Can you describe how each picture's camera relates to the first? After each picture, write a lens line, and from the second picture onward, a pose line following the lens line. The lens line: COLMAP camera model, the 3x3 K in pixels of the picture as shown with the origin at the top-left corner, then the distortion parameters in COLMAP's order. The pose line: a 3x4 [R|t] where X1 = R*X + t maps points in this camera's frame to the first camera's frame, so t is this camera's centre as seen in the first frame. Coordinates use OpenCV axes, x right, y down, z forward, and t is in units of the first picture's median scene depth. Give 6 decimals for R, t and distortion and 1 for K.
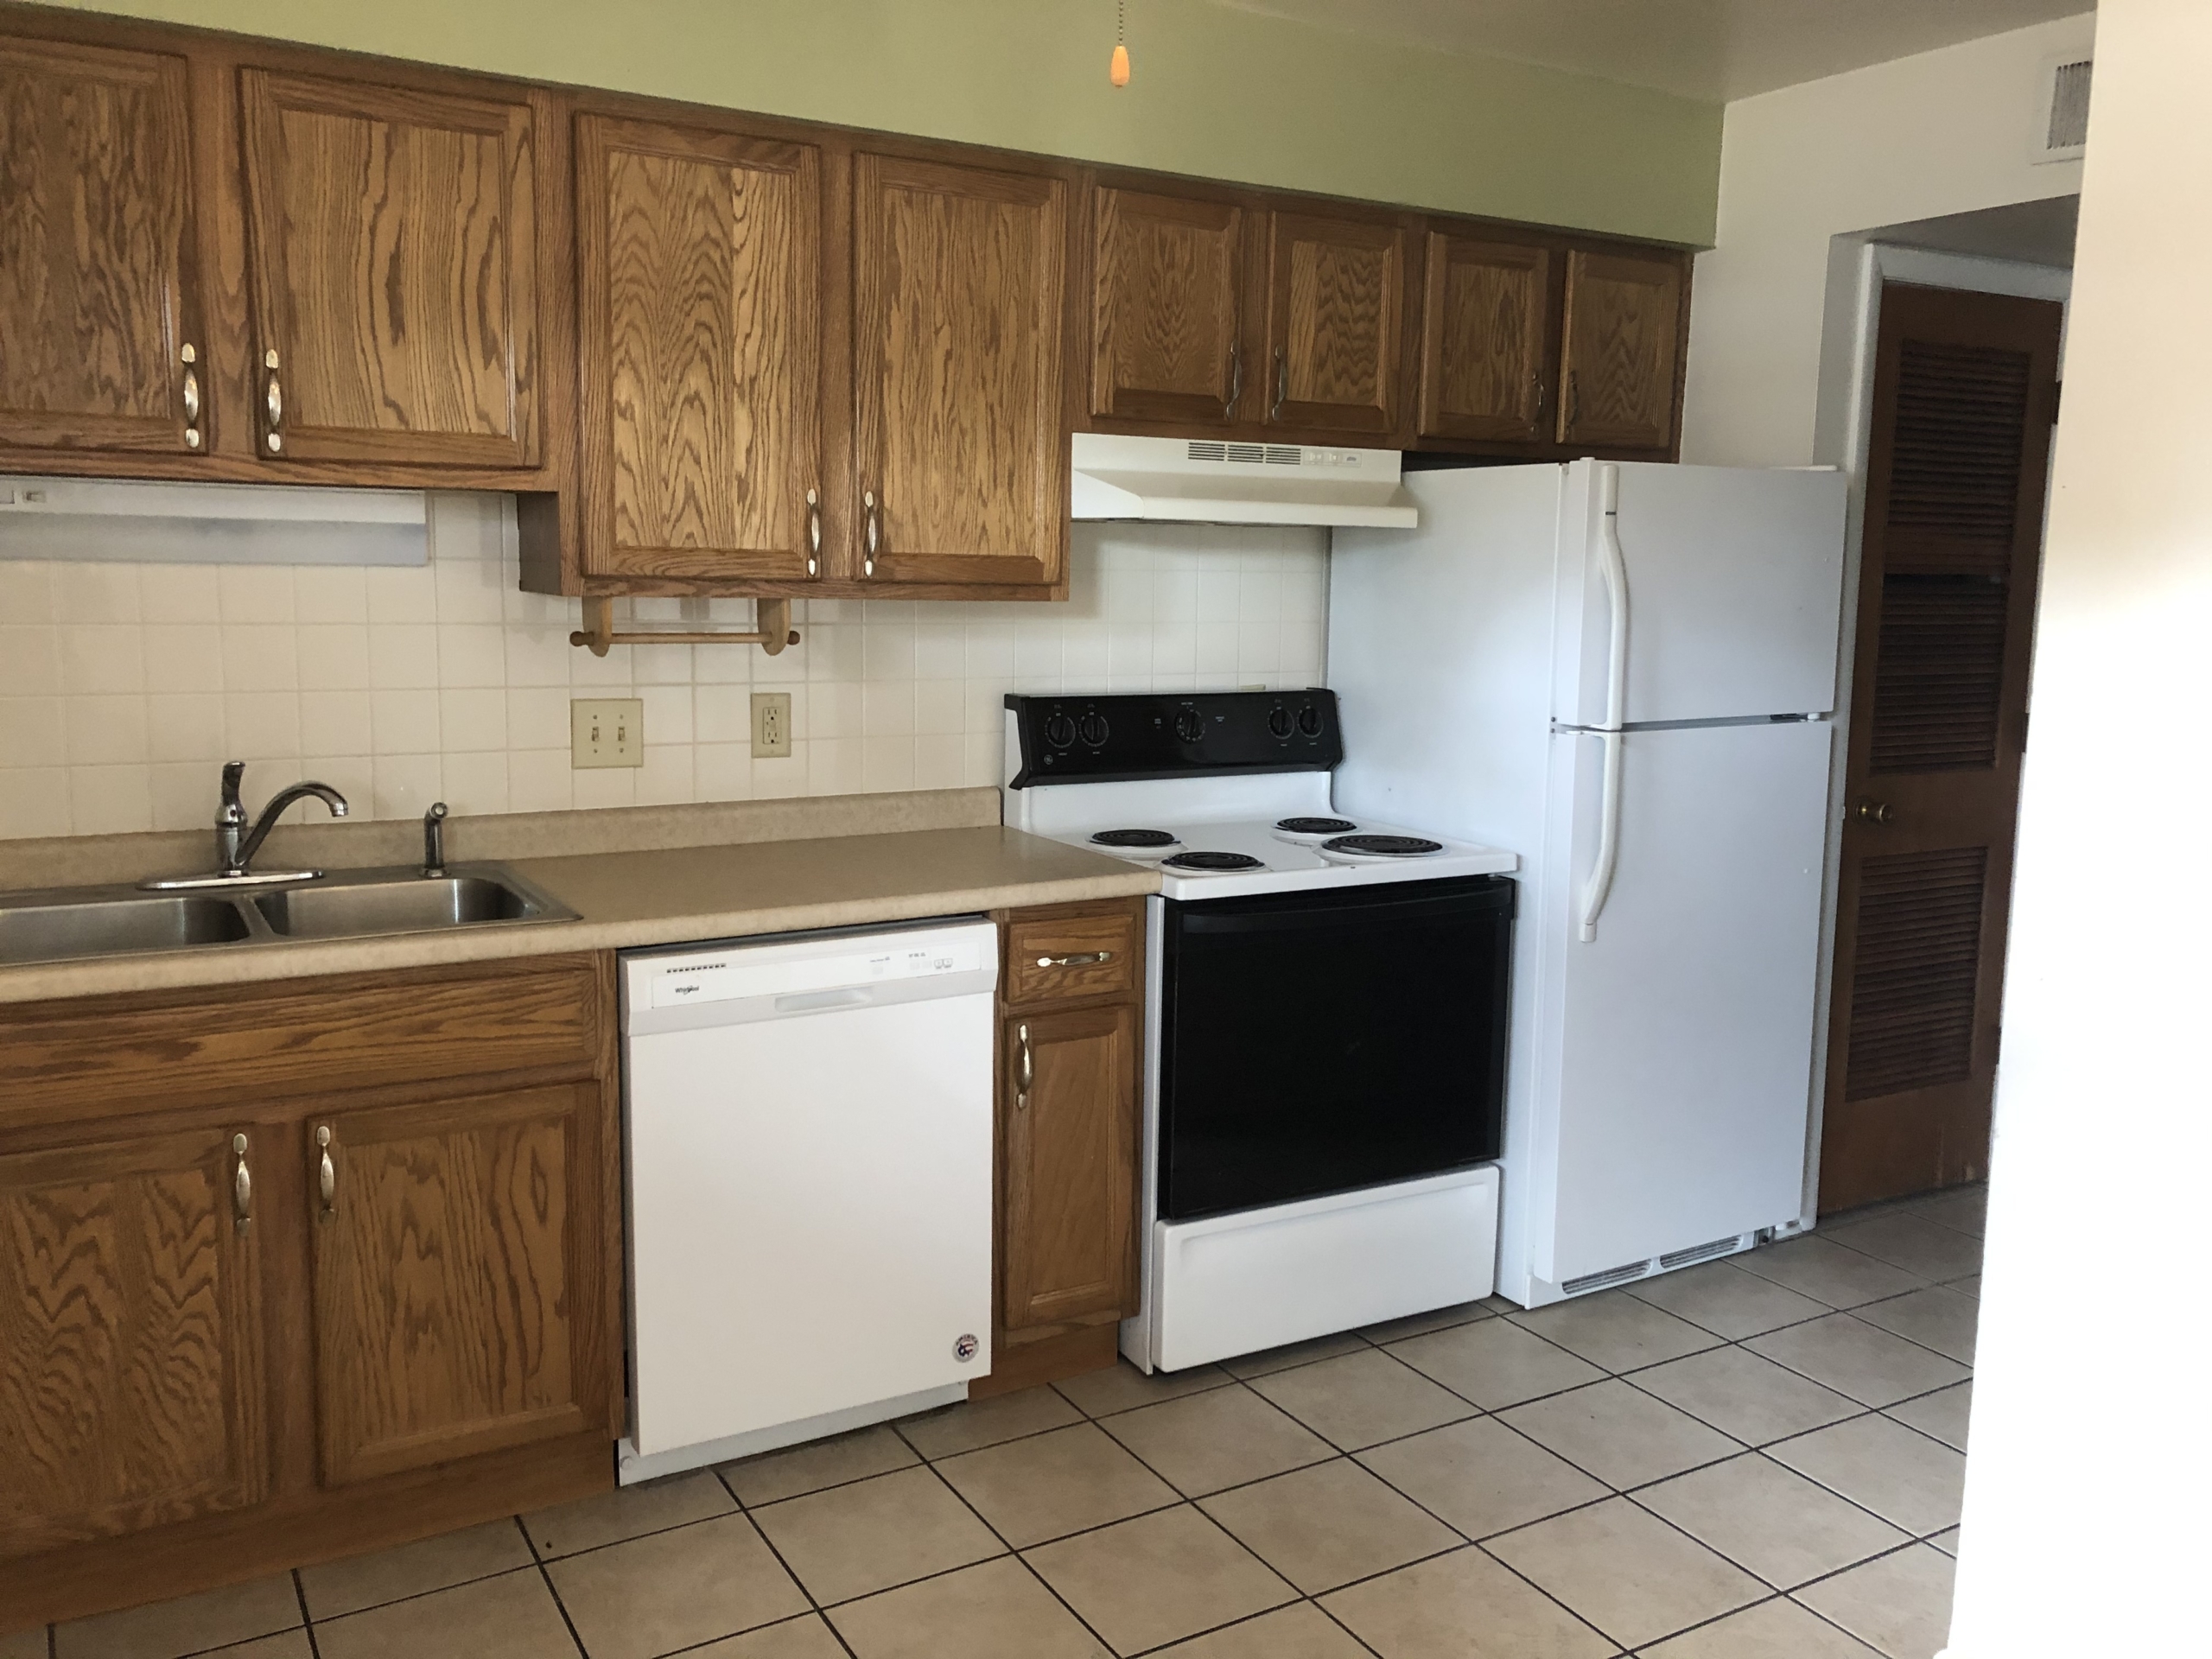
lens RADIAL K [[1817.2, 0, 1104.6], [0, 1817.2, 847.1], [0, 0, 1]] dist [0.036426, -0.020300]
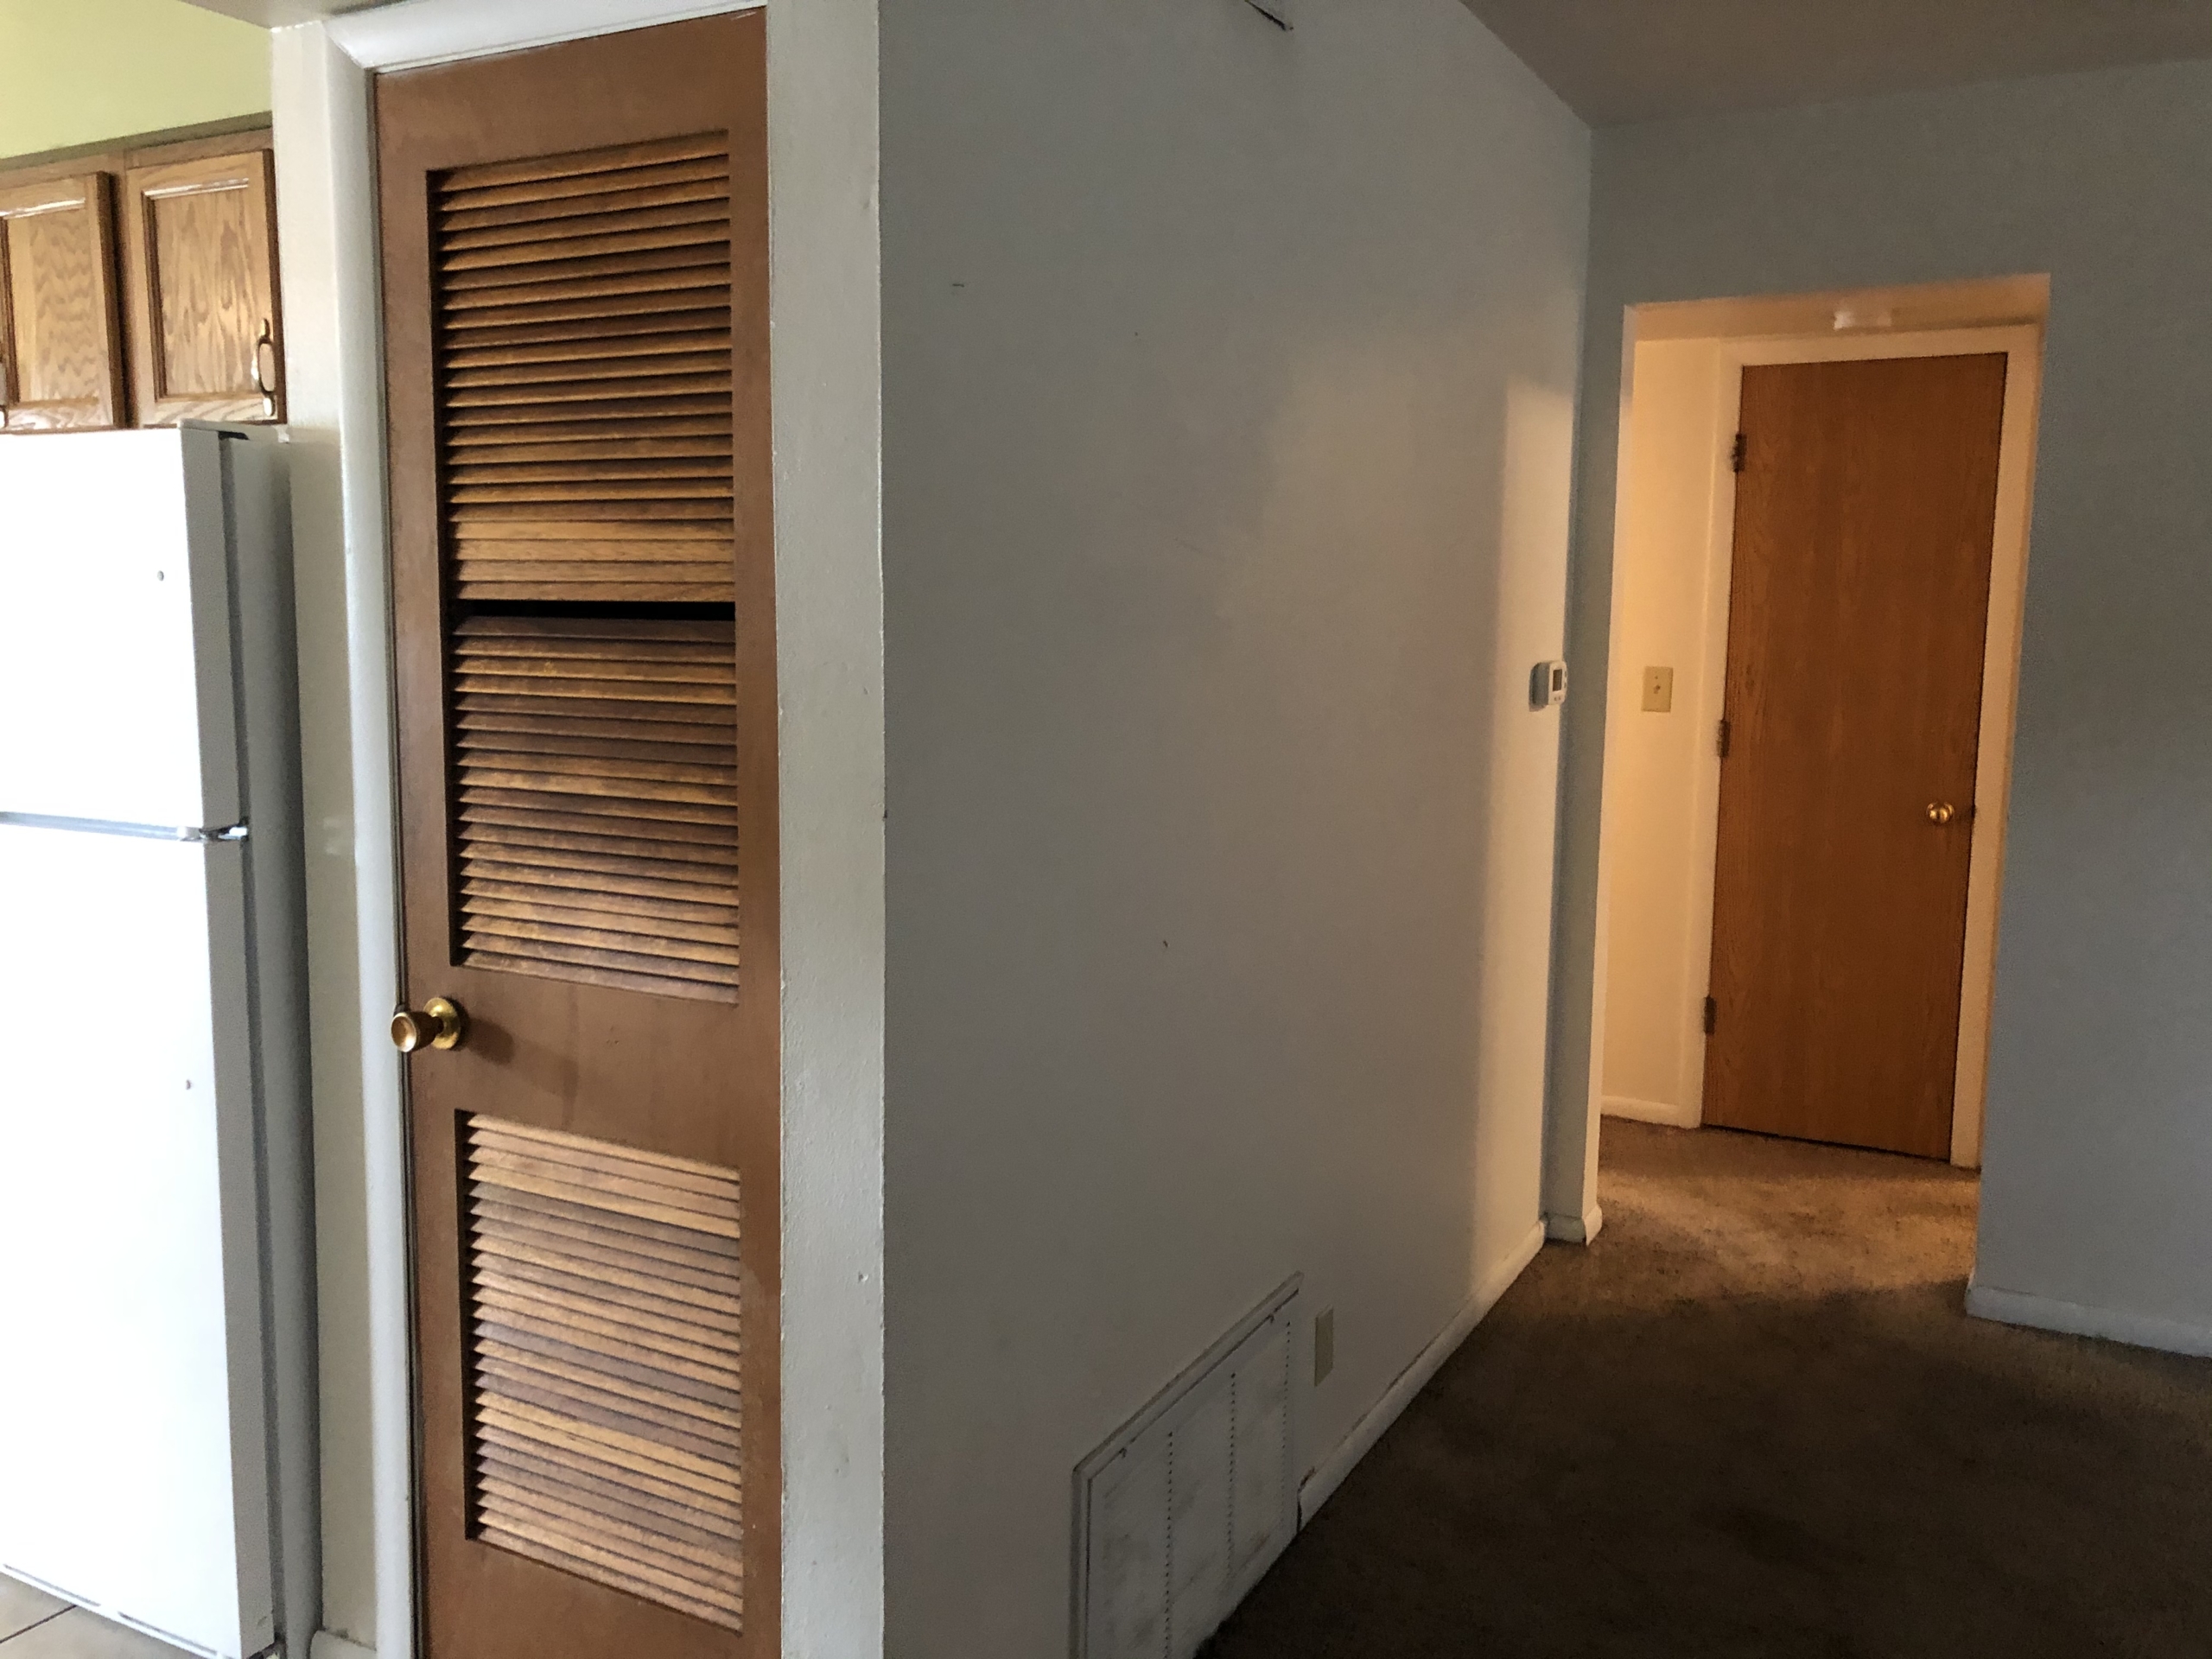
lens RADIAL K [[1817.2, 0, 1091.6], [0, 1817.2, 816.4], [0, 0, 1]] dist [0.036426, -0.020300]
pose [[0.516056, 0.090256, -0.851786, 1.274288], [-0.133107, 0.990803, 0.024343, -0.158237], [0.846149, 0.100816, 0.523324, 1.125734]]
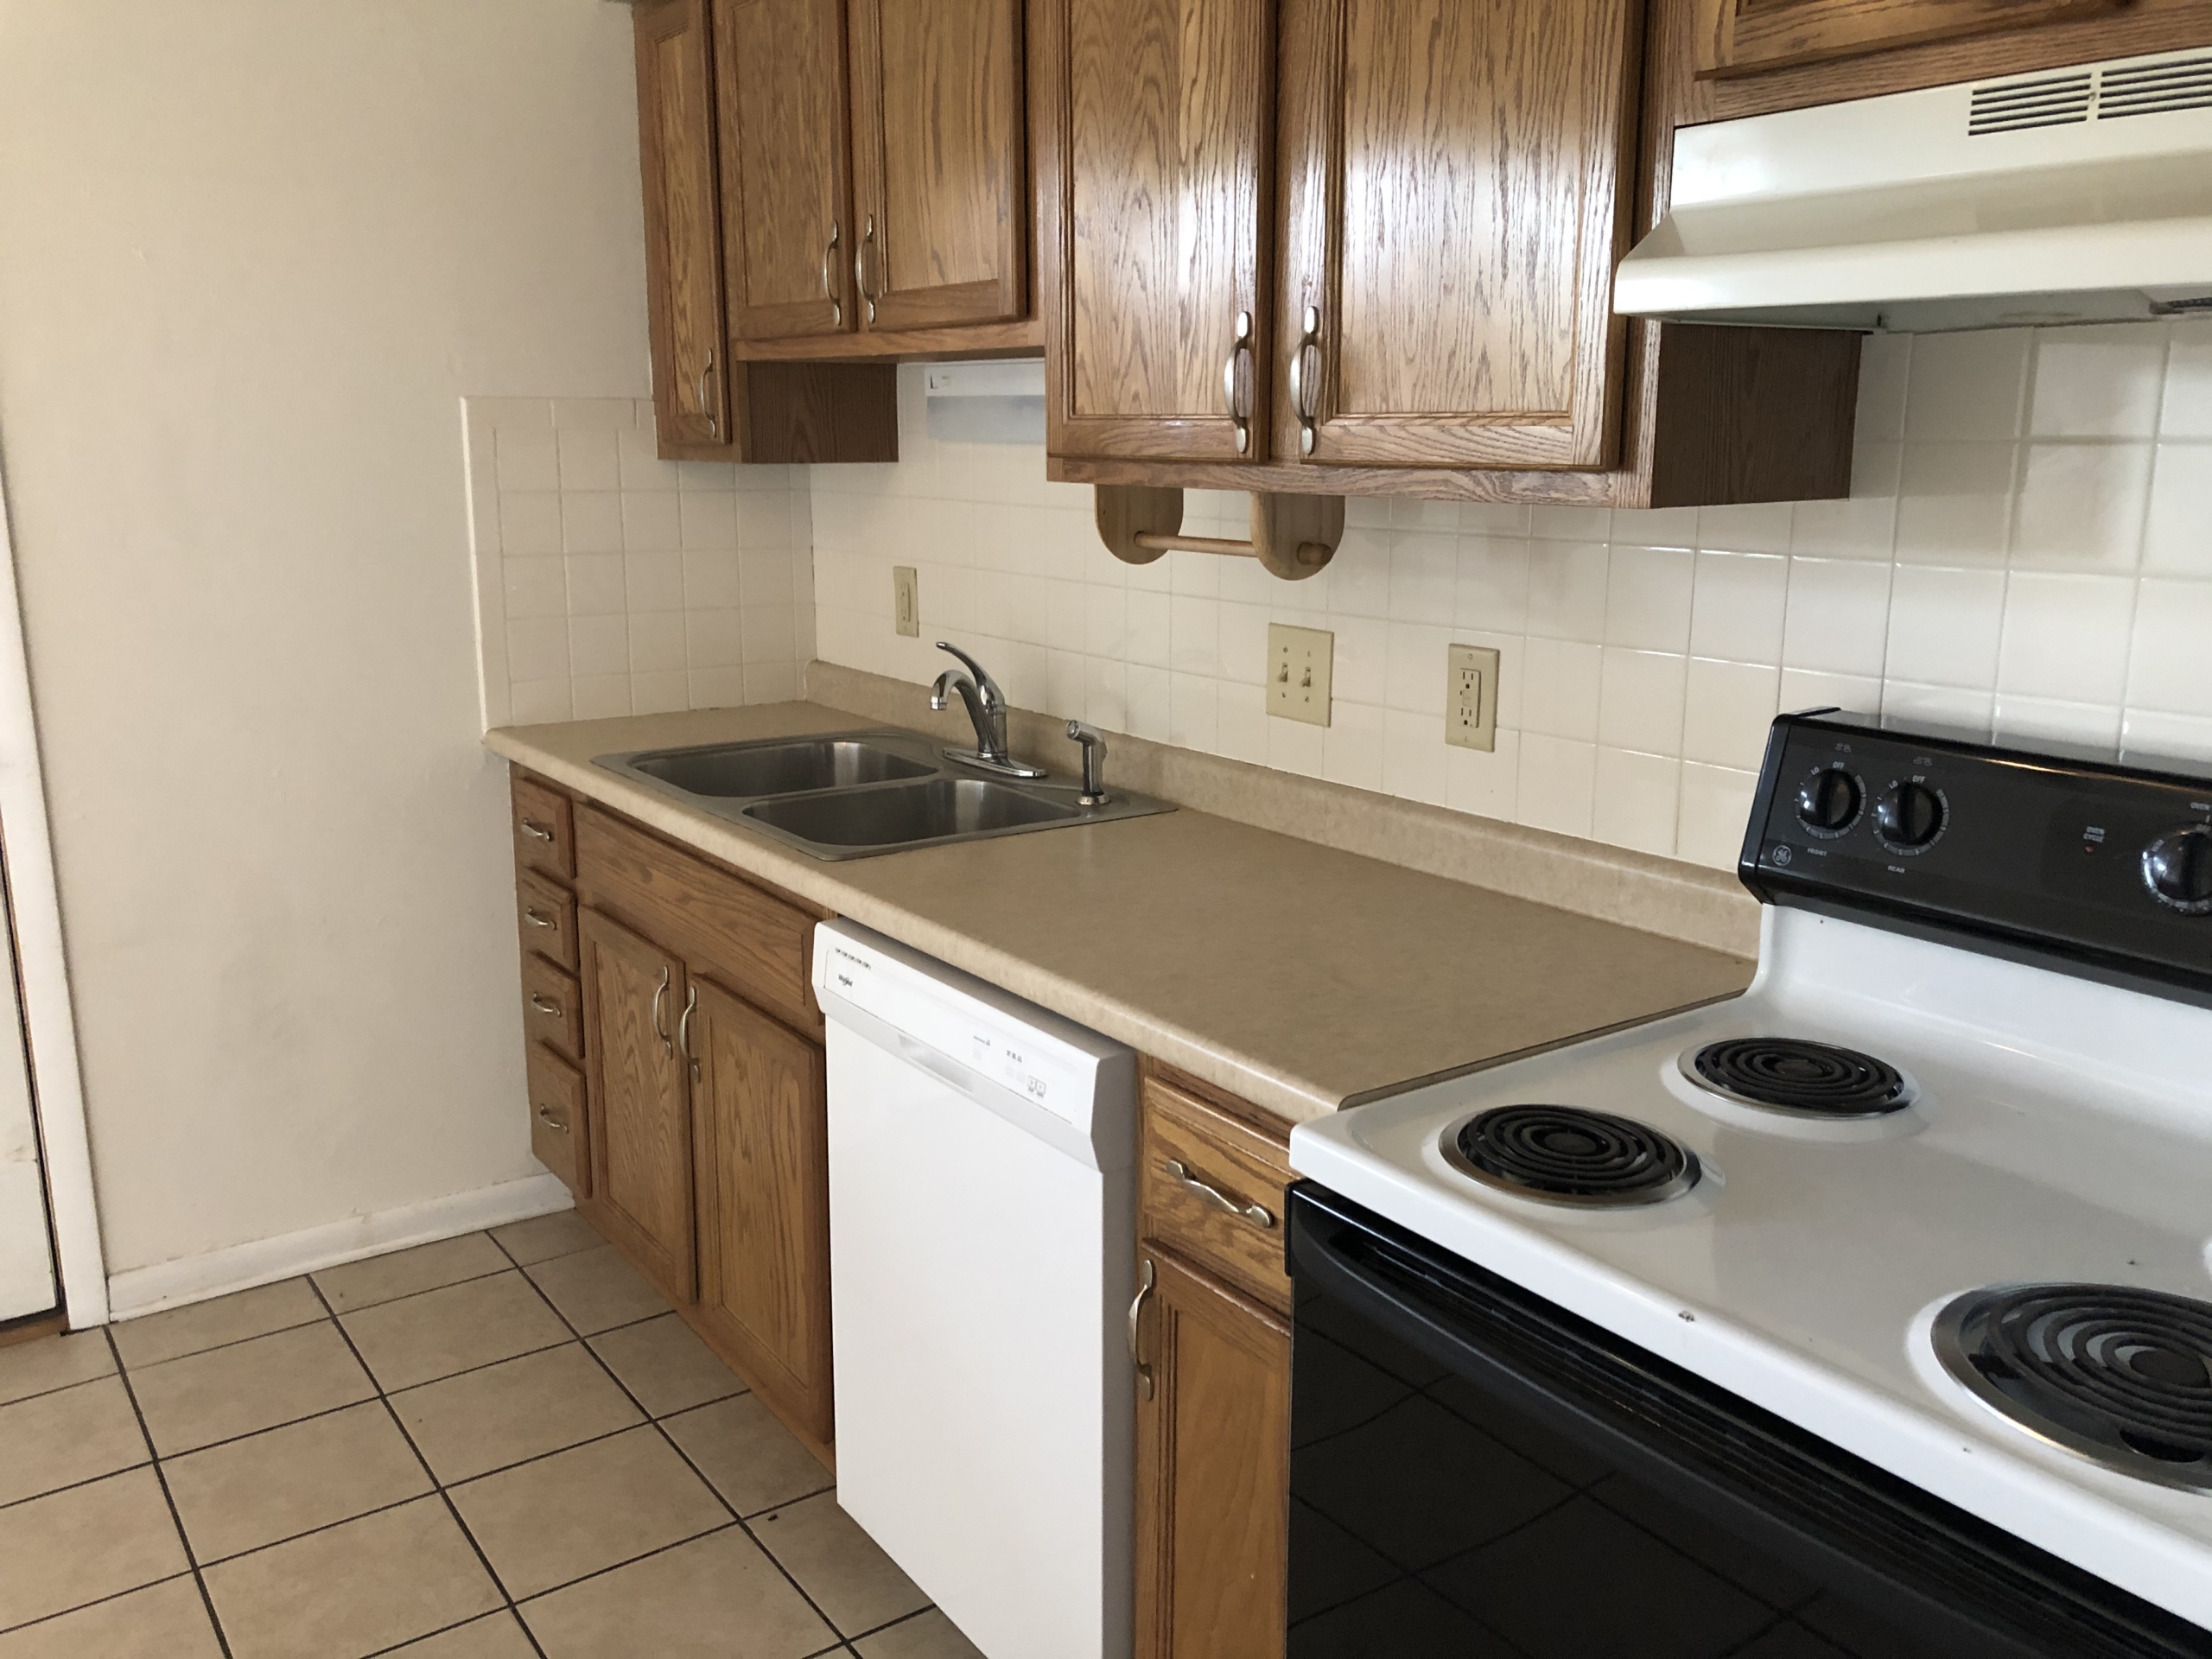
lens RADIAL K [[1817.2, 0, 1066.0], [0, 1817.2, 817.3], [0, 0, 1]] dist [0.036426, -0.020300]
pose [[0.076883, 0.195291, -0.977727, 0.468244], [-0.155920, 0.970920, 0.181671, -0.130401], [0.984773, 0.138480, 0.105097, 0.881371]]
